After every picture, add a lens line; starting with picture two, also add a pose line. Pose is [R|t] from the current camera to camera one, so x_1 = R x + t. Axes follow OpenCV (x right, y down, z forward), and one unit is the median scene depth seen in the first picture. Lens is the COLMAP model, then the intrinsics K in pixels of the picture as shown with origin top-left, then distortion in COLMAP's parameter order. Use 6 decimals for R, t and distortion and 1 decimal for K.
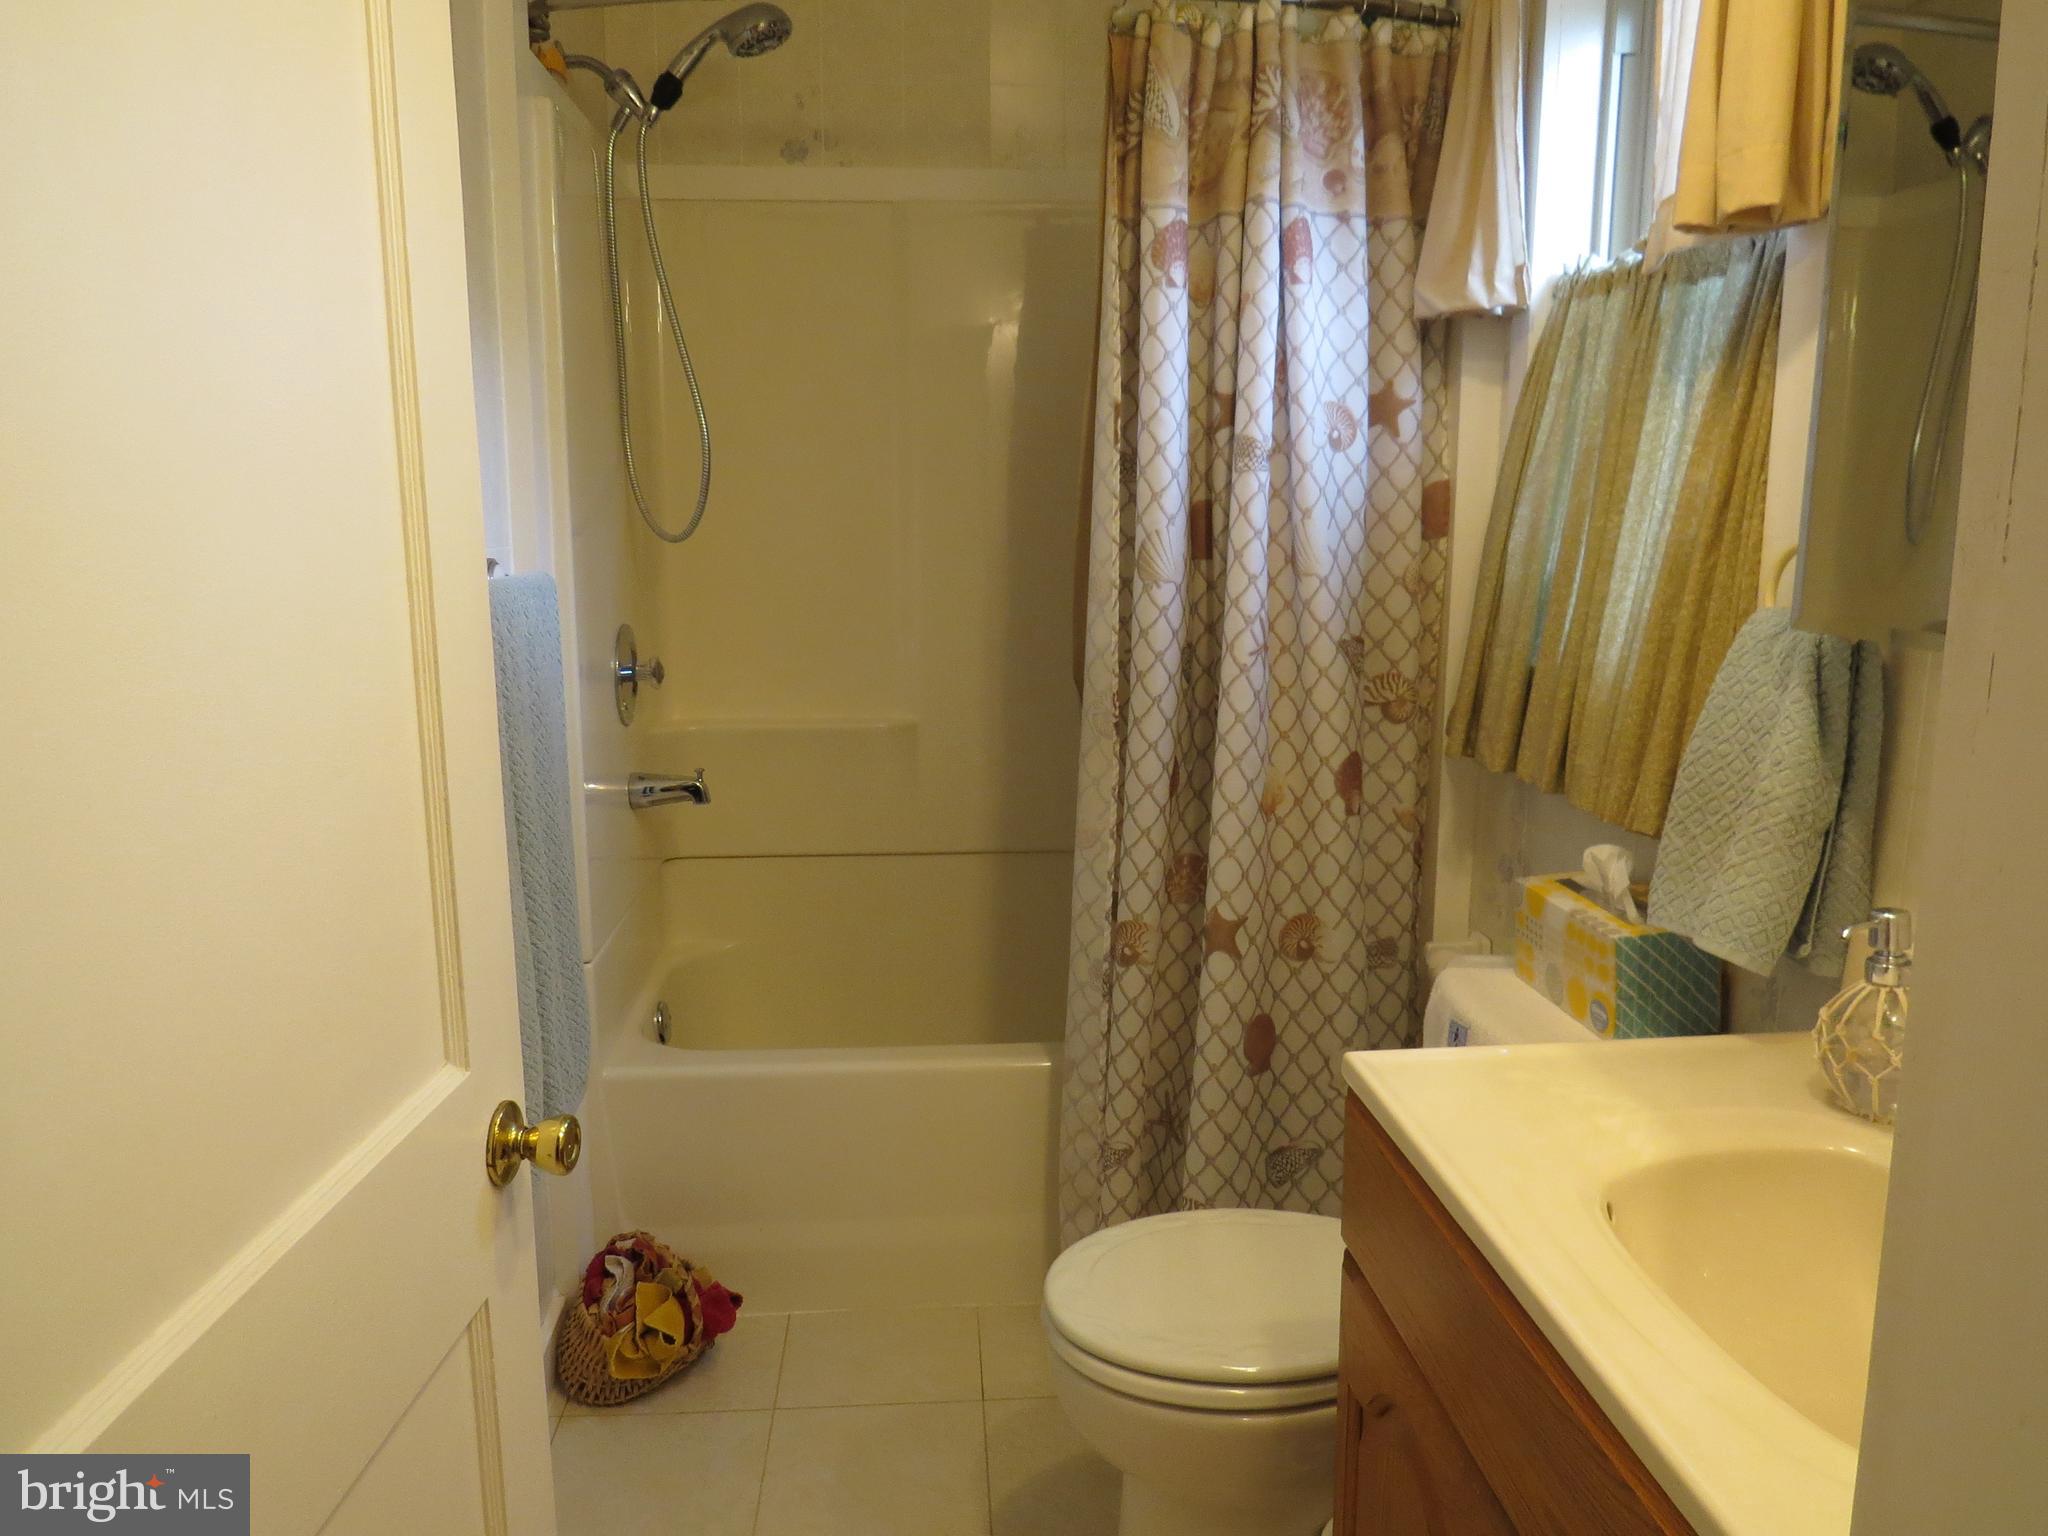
lens RADIAL K [[1460.2, 0, 1019.8], [0, 1460.2, 774.4], [0, 0, 1]] dist [-0.020394, -0.005579]
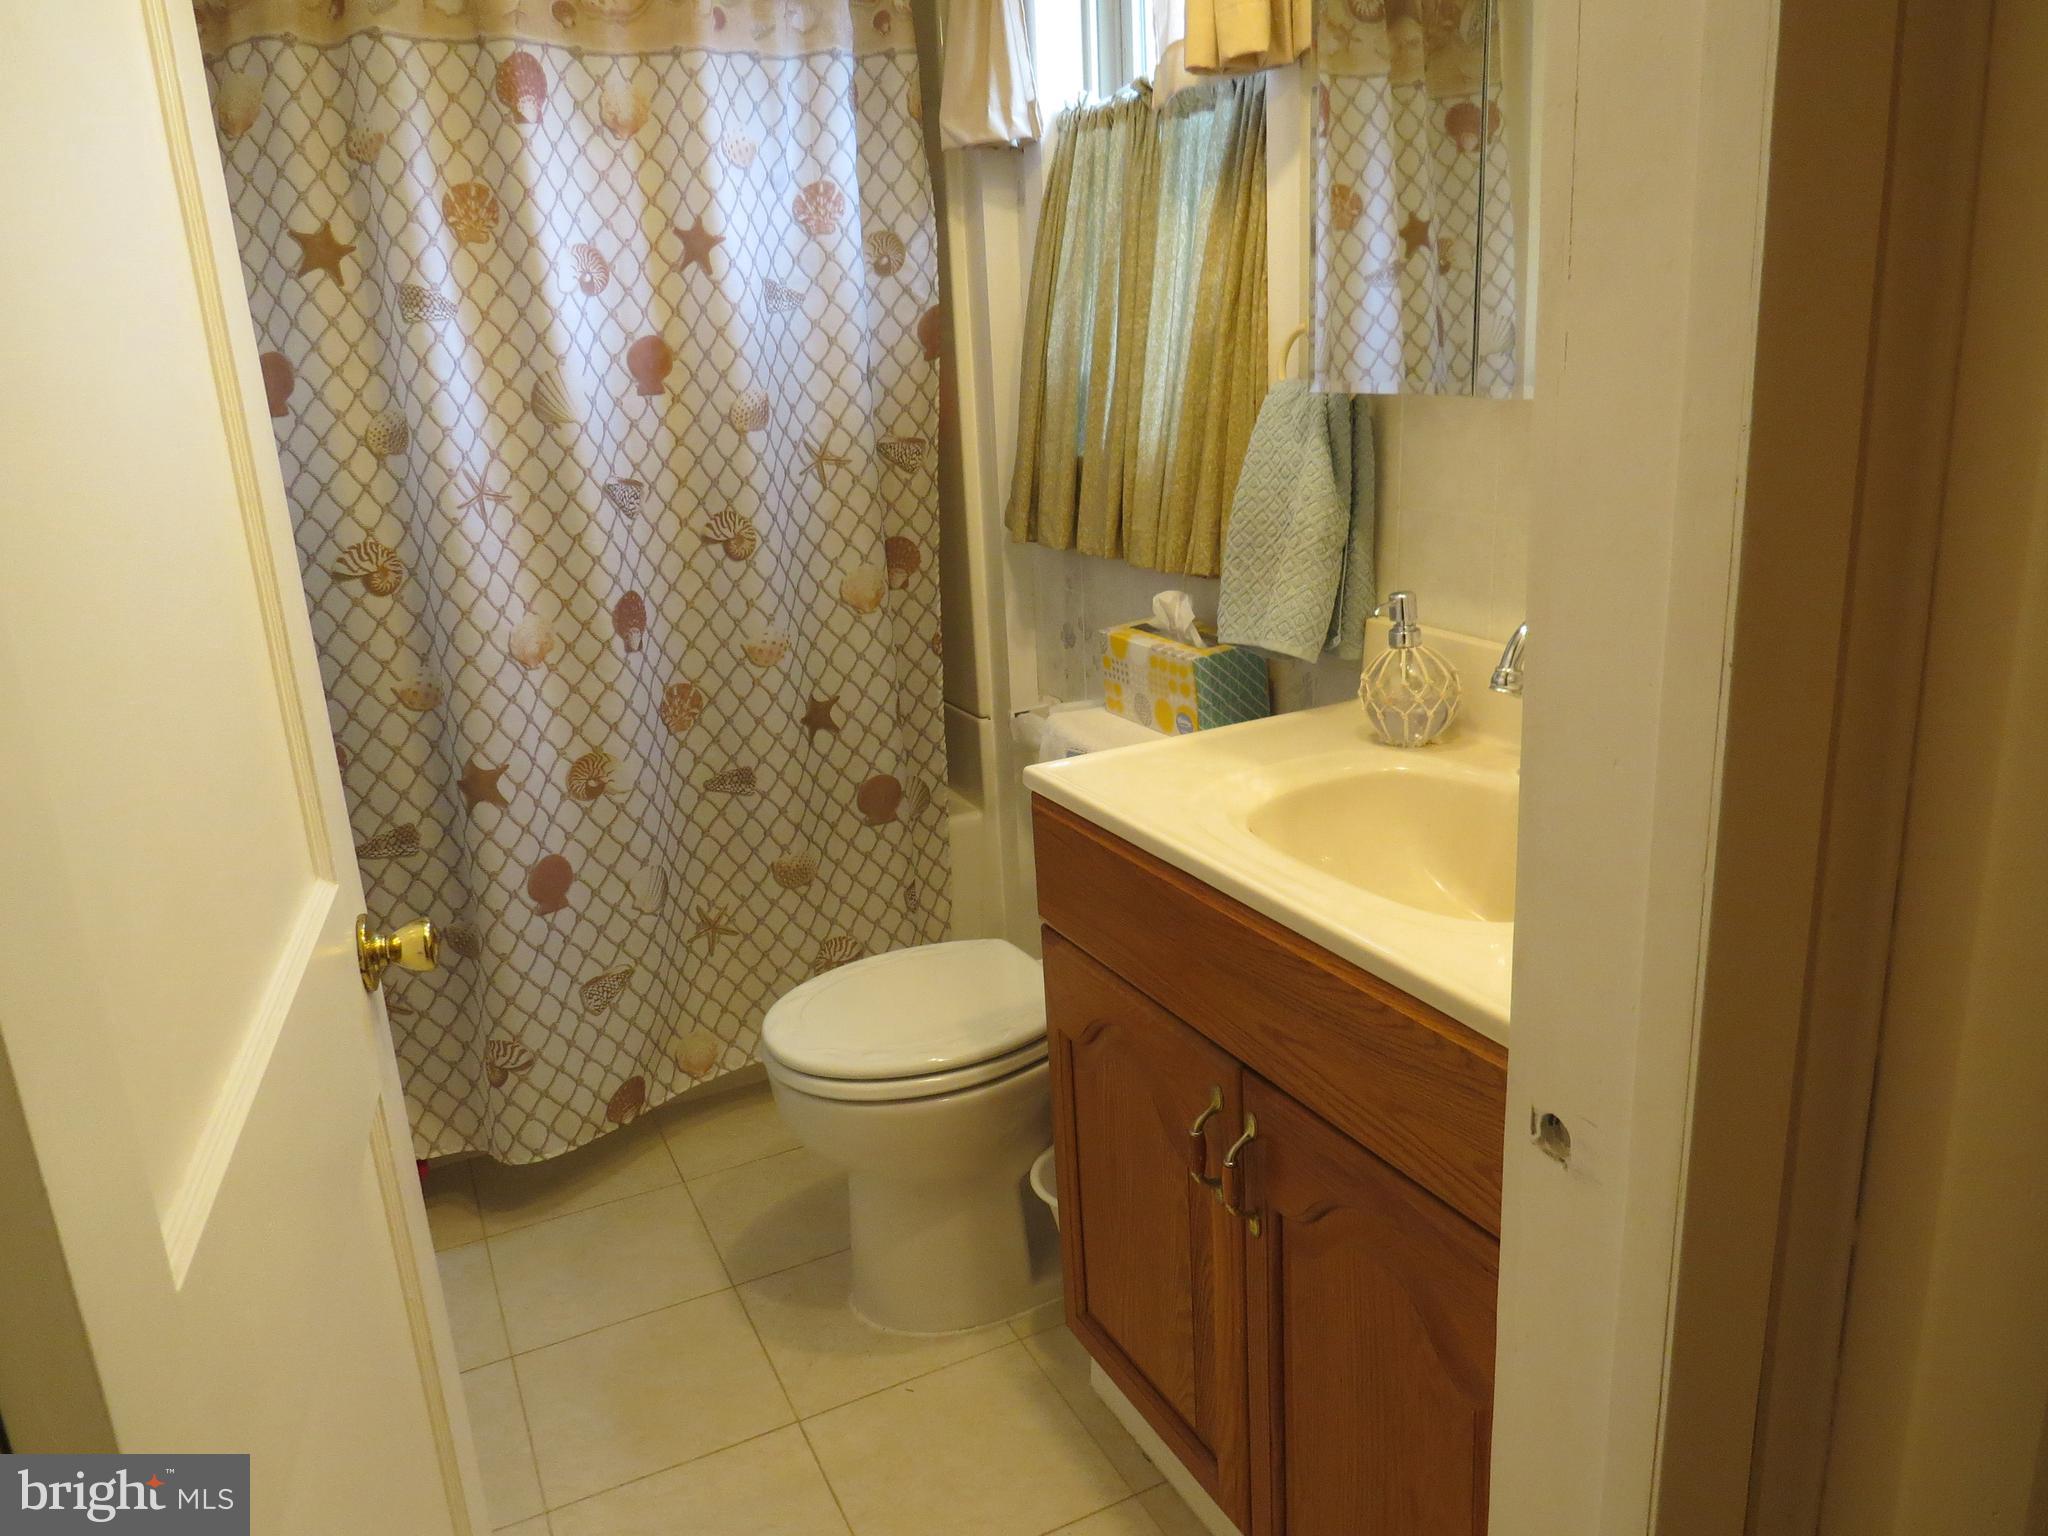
lens RADIAL K [[1460.2, 0, 1031.8], [0, 1460.2, 767.5], [0, 0, 1]] dist [-0.020394, -0.005579]
pose [[0.924280, -0.148588, 0.351608, -0.161851], [0.115254, 0.986769, 0.114035, 0.042548], [-0.363900, -0.064876, 0.929176, -0.112240]]
